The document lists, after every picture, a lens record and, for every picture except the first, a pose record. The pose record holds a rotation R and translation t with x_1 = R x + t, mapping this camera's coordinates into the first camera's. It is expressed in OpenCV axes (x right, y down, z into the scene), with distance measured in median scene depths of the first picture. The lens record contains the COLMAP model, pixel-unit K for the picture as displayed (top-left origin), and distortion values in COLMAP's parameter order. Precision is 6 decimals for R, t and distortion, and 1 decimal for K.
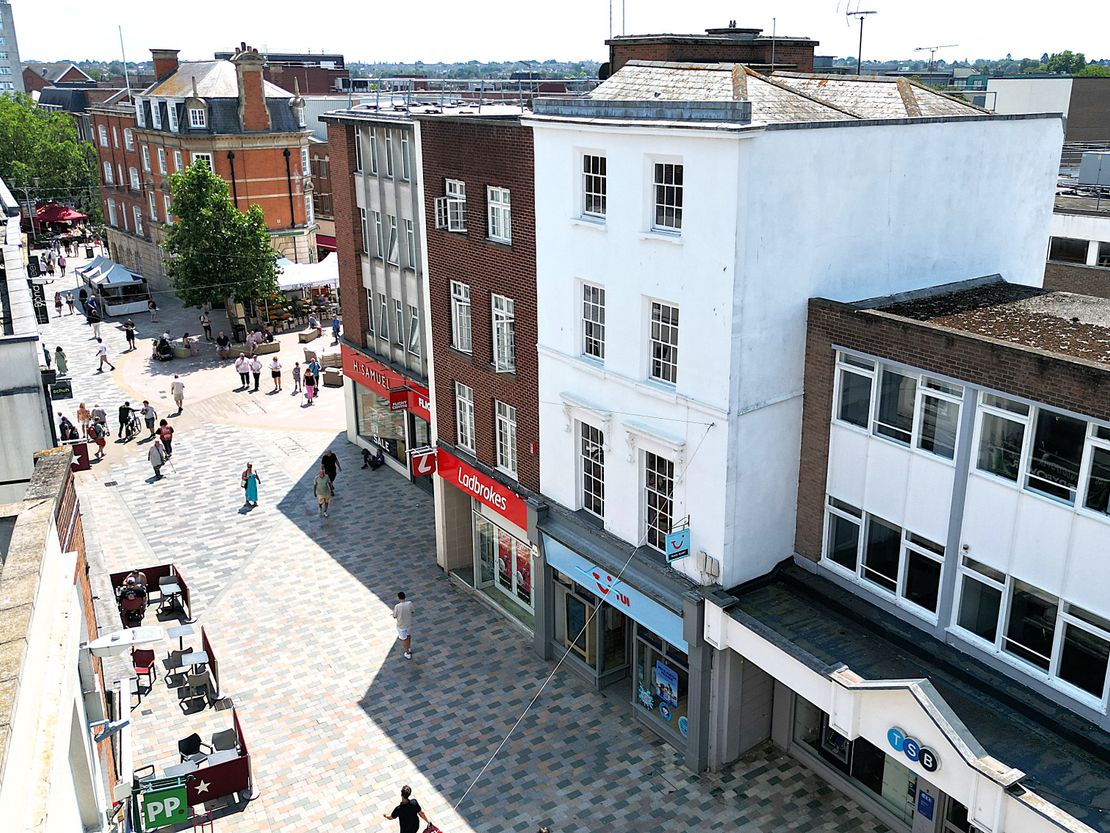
lens RADIAL K [[1059.4, 0, 562.7], [0, 1059.4, 418.3], [0, 0, 1]] dist [0.074025, 0.000000]
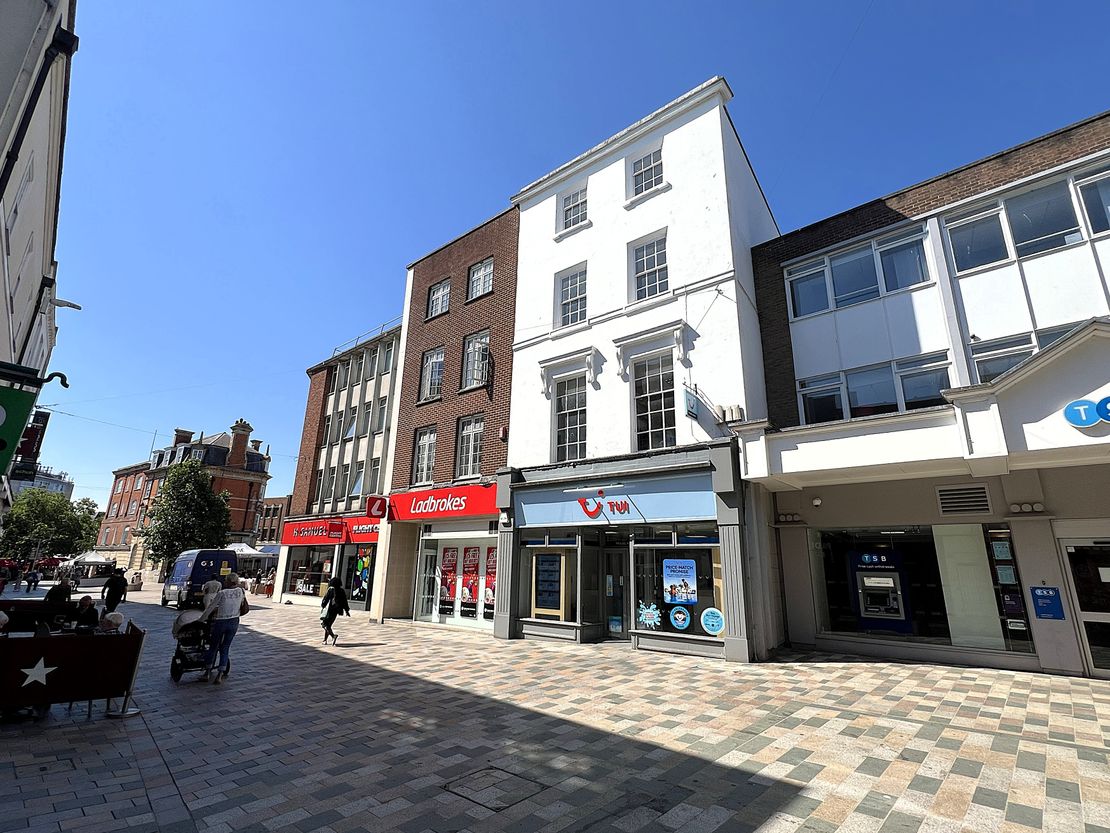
lens RADIAL K [[527.2, 0, 544.6], [0, 527.2, 422.4], [0, 0, 1]] dist [-0.001691, 0.001865]
pose [[0.959965, 0.104218, 0.260010, -0.147139], [0.056389, 0.837316, -0.543804, 0.367733], [-0.274385, 0.536695, 0.797917, 0.572654]]
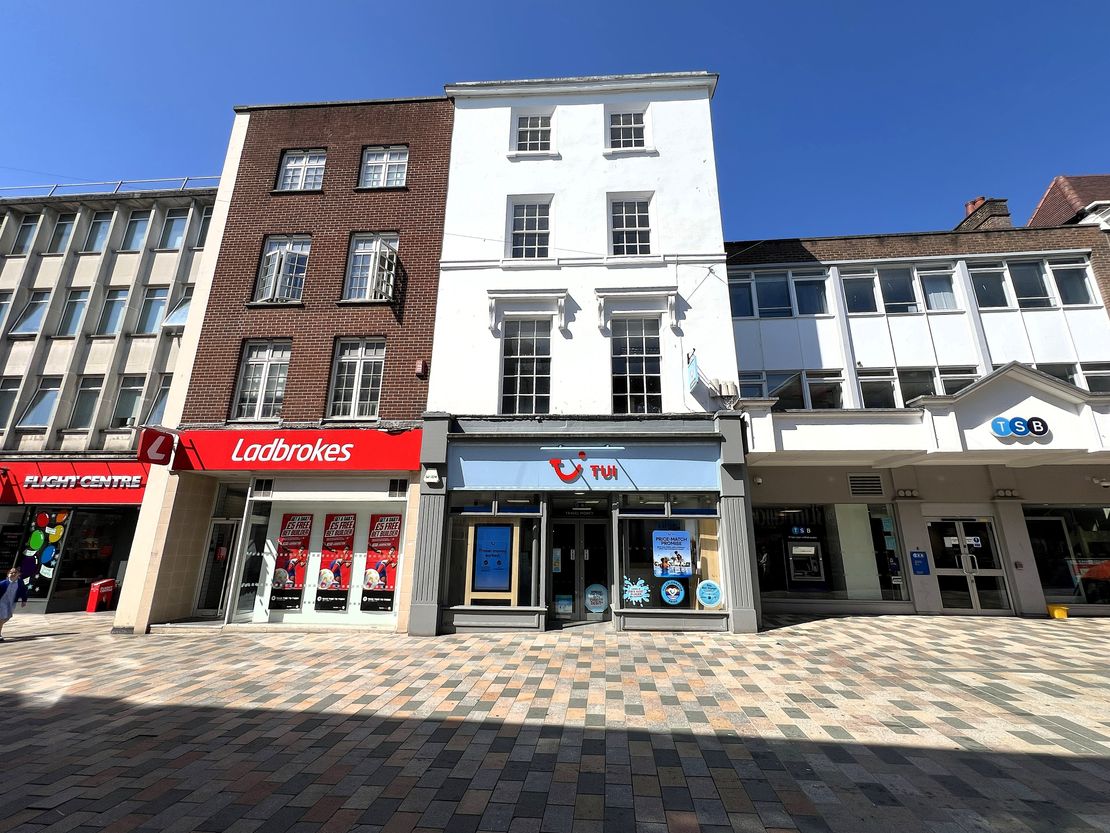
lens RADIAL K [[477.8, 0, 558.9], [0, 477.8, 416.7], [0, 0, 1]] dist [-0.000106, -0.000859]
pose [[0.603778, 0.224435, 0.764906, -0.280871], [0.232715, 0.868122, -0.438414, 0.294824], [-0.762428, 0.442710, 0.471923, 0.811899]]
